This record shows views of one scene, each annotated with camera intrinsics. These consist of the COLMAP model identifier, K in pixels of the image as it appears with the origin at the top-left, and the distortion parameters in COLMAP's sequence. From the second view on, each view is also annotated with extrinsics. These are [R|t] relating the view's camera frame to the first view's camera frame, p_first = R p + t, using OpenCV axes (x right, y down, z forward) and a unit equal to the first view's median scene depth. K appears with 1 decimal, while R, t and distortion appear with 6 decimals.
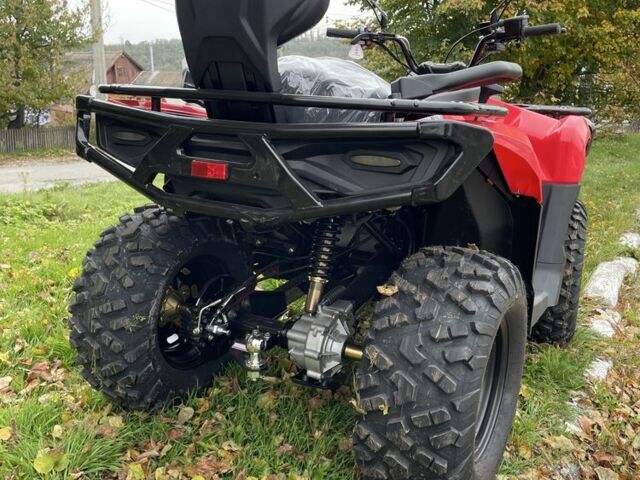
lens RADIAL K [[635.5, 0, 320.4], [0, 635.5, 231.7], [0, 0, 1]] dist [0.067295, -0.023532]
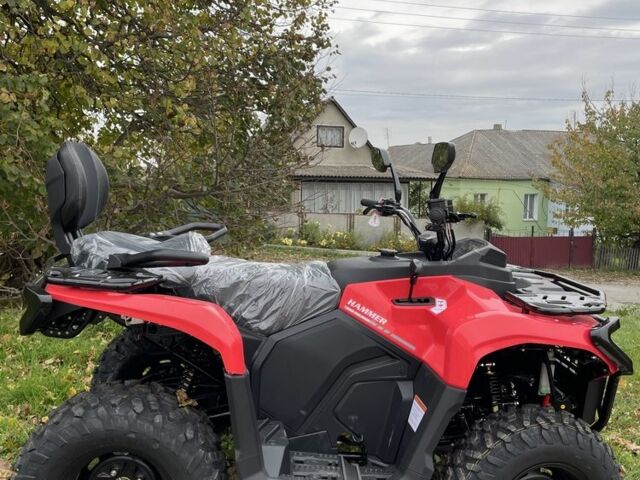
lens RADIAL K [[633.5, 0, 326.2], [0, 633.5, 240.9], [0, 0, 1]] dist [0.076420, -0.031612]
pose [[0.581444, 0.090922, -0.808490, 1.239836], [-0.219793, 0.974340, -0.048495, -0.239598], [0.783335, 0.205898, 0.586508, 0.412920]]
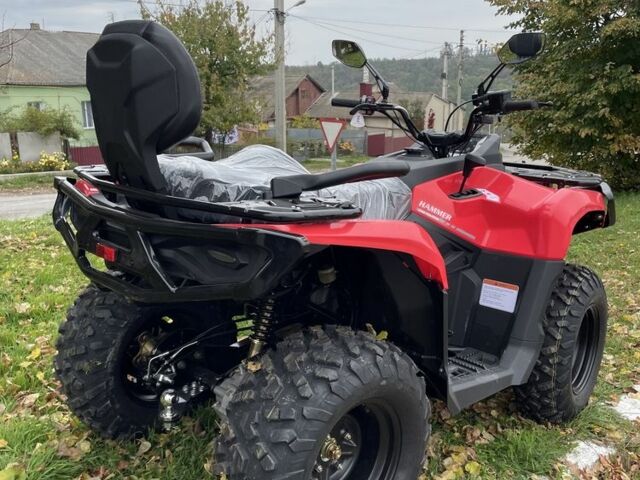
lens RADIAL K [[633.5, 0, 326.2], [0, 633.5, 240.9], [0, 0, 1]] dist [0.076420, -0.031612]
pose [[0.963004, 0.053889, -0.264045, 0.401833], [-0.056851, 0.998376, -0.003581, -0.103291], [0.263423, 0.018460, 0.964504, -0.034042]]
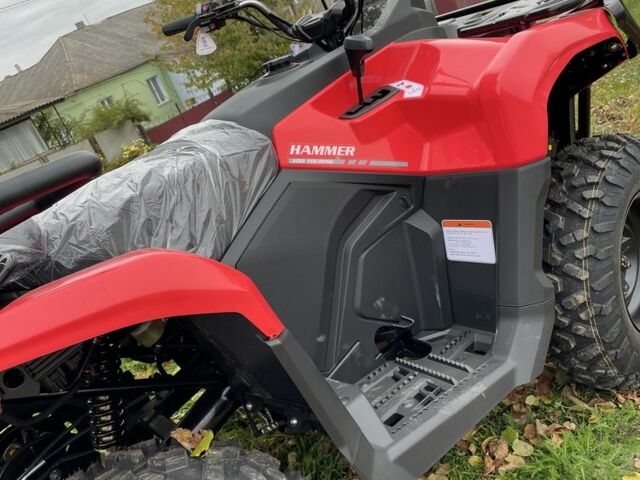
lens RADIAL K [[641.2, 0, 320.0], [0, 641.2, 240.0], [0, 0, 1]] dist [0.084112, -0.081429]
pose [[0.865575, -0.210430, -0.454421, 0.611698], [0.292925, 0.948749, 0.118621, -0.170681], [0.406170, -0.235787, 0.882853, 0.514642]]
